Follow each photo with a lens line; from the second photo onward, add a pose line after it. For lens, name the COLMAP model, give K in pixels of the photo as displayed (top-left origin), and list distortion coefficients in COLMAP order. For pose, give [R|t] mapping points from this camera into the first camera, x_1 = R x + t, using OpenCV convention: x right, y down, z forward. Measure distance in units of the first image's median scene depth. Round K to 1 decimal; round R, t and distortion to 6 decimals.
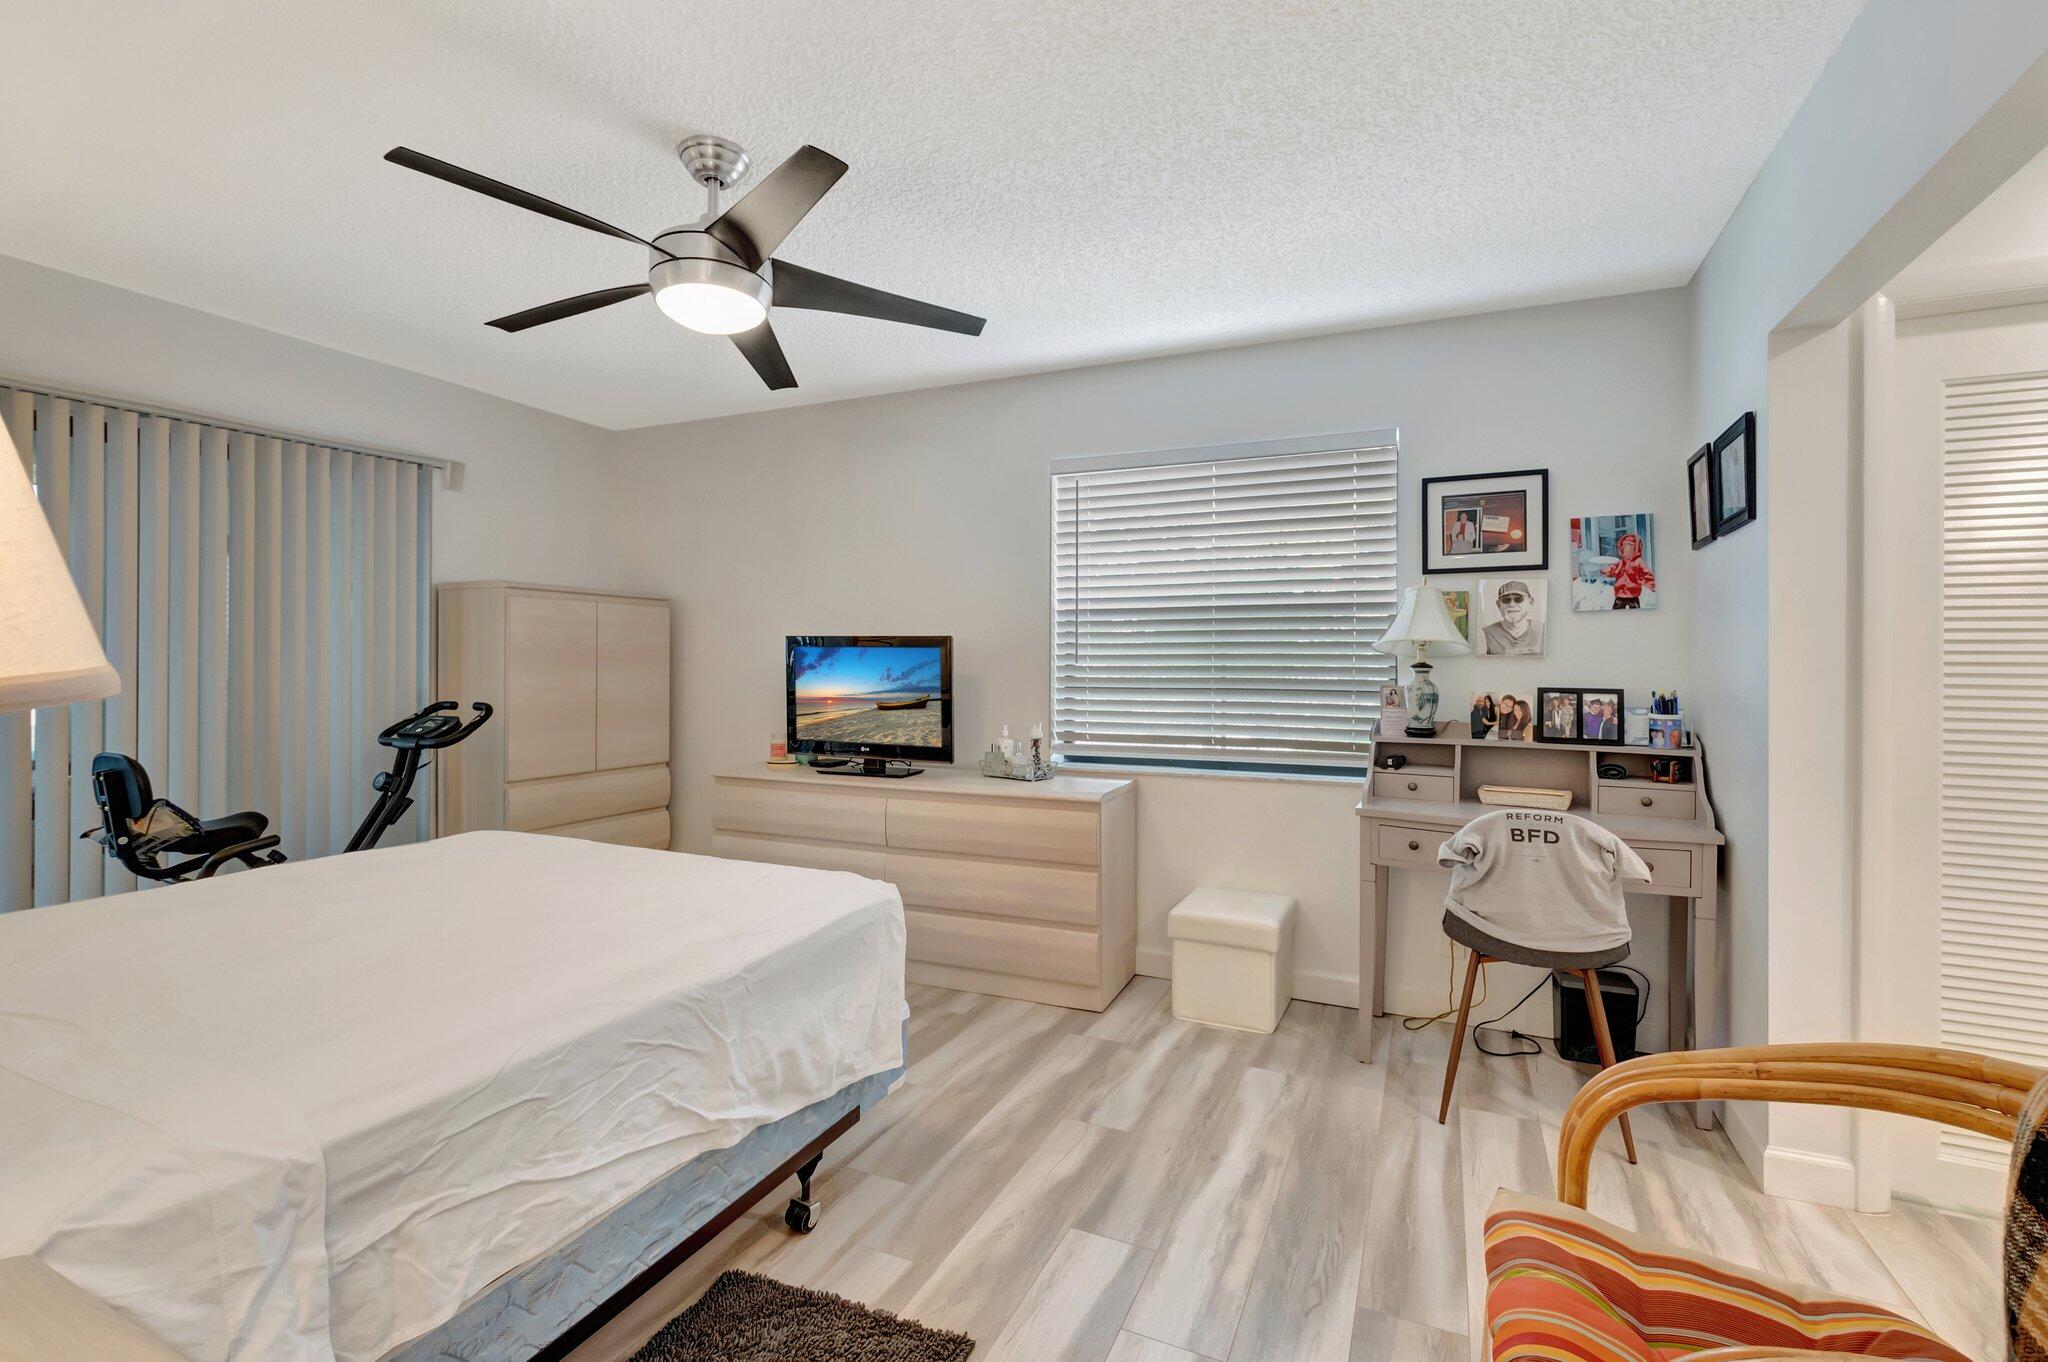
lens RADIAL K [[897.7, 0, 1029.7], [0, 897.7, 665.1], [0, 0, 1]] dist [-0.001072, -0.000638]
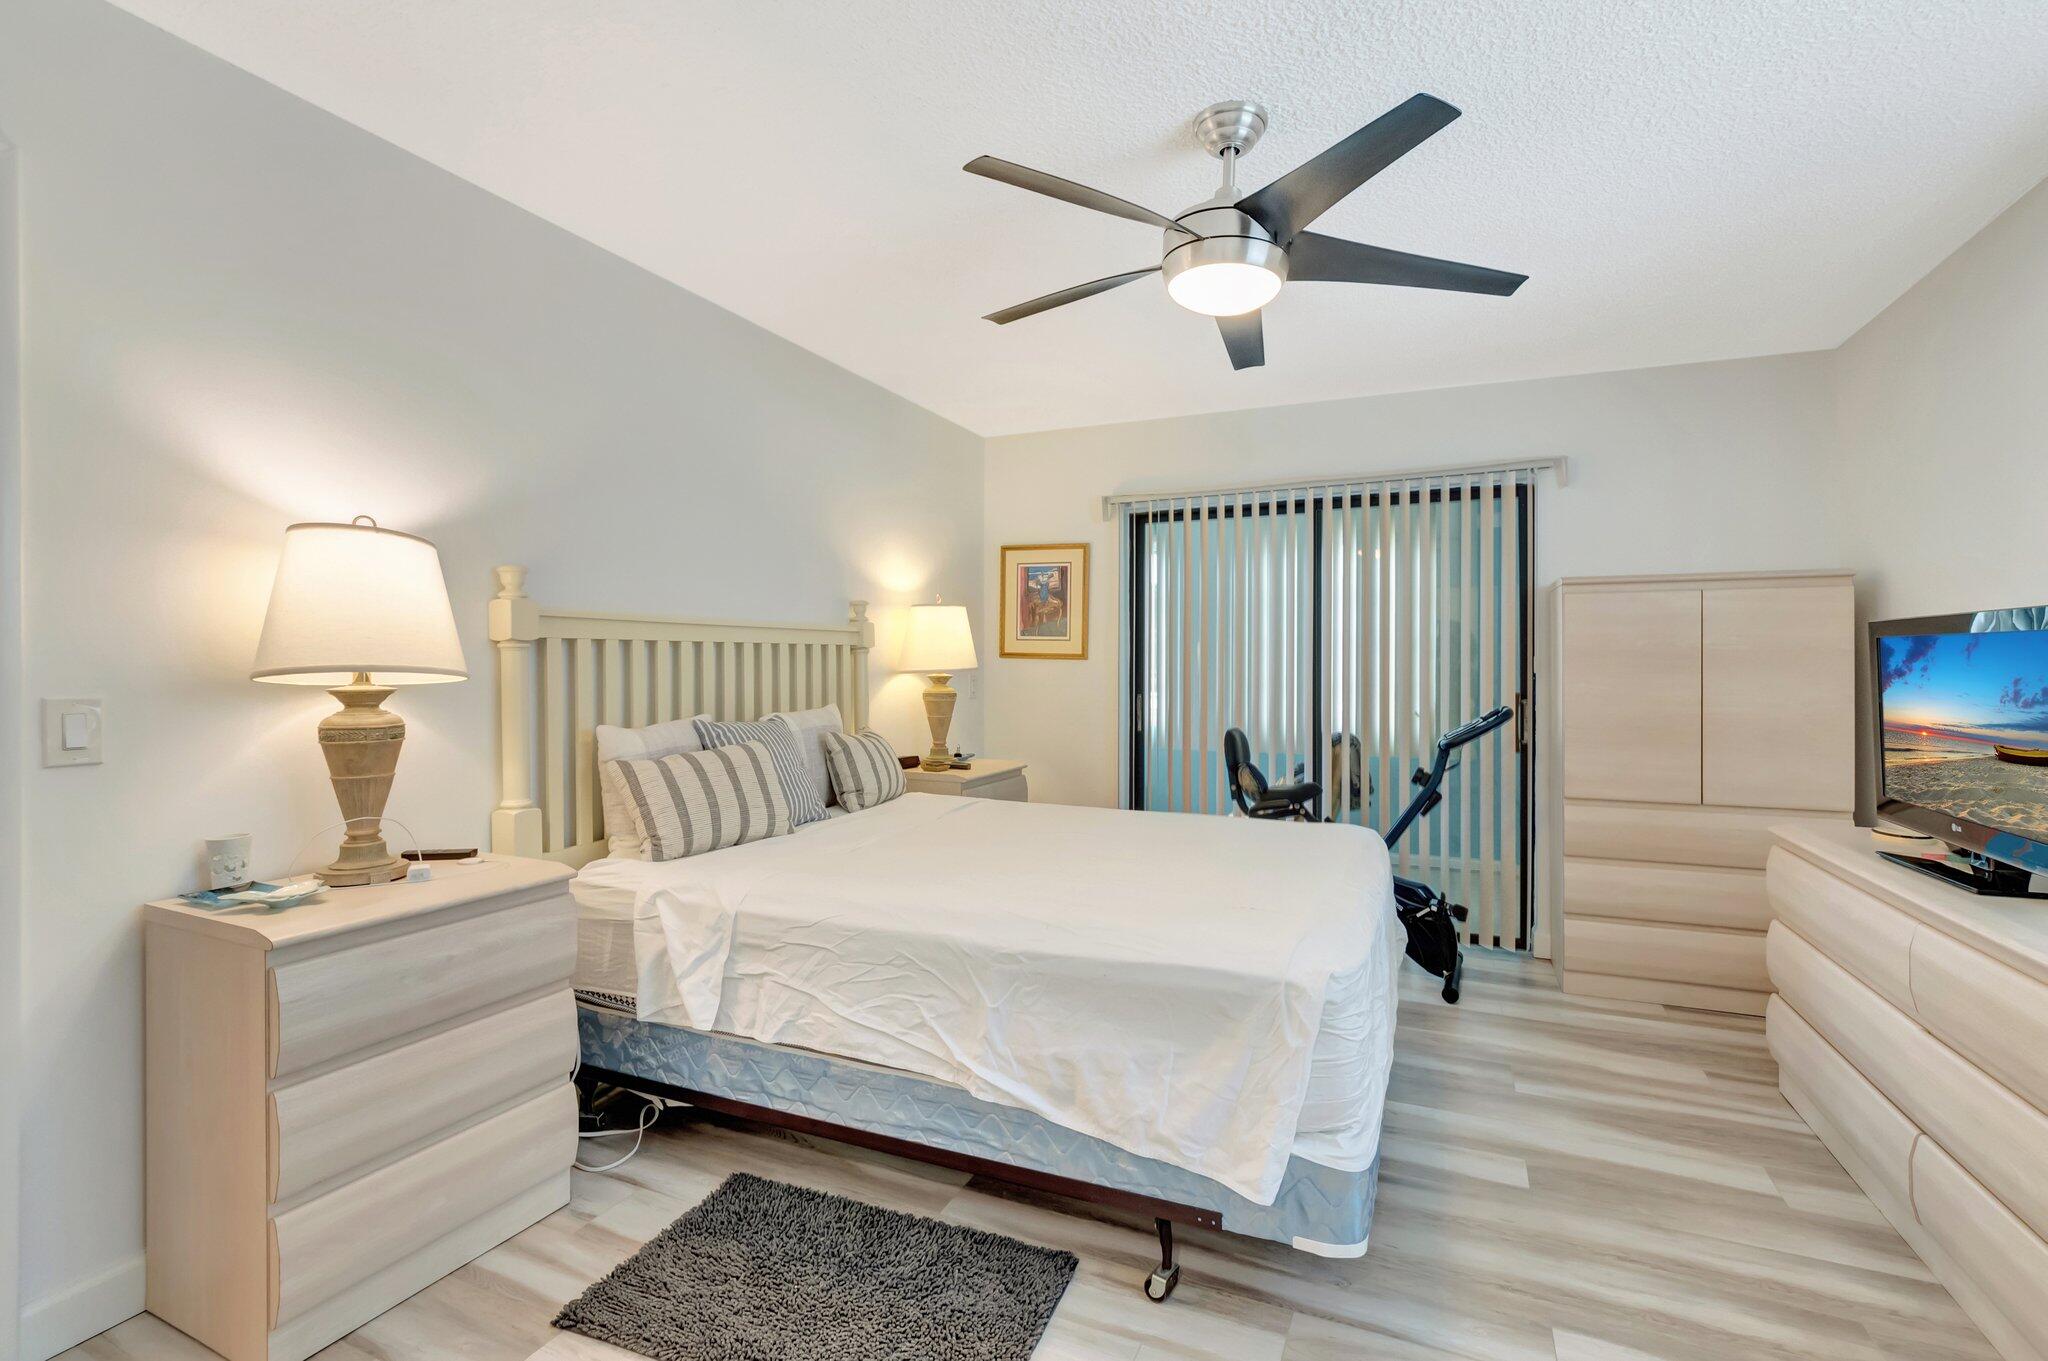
lens RADIAL K [[911.7, 0, 1043.1], [0, 911.7, 664.0], [0, 0, 1]] dist [0.001353, -0.000046]
pose [[0.034413, -0.003400, -0.999402, 0.441403], [-0.004232, 0.999985, -0.003547, 0.000694], [0.999399, 0.004351, 0.034398, 0.572319]]
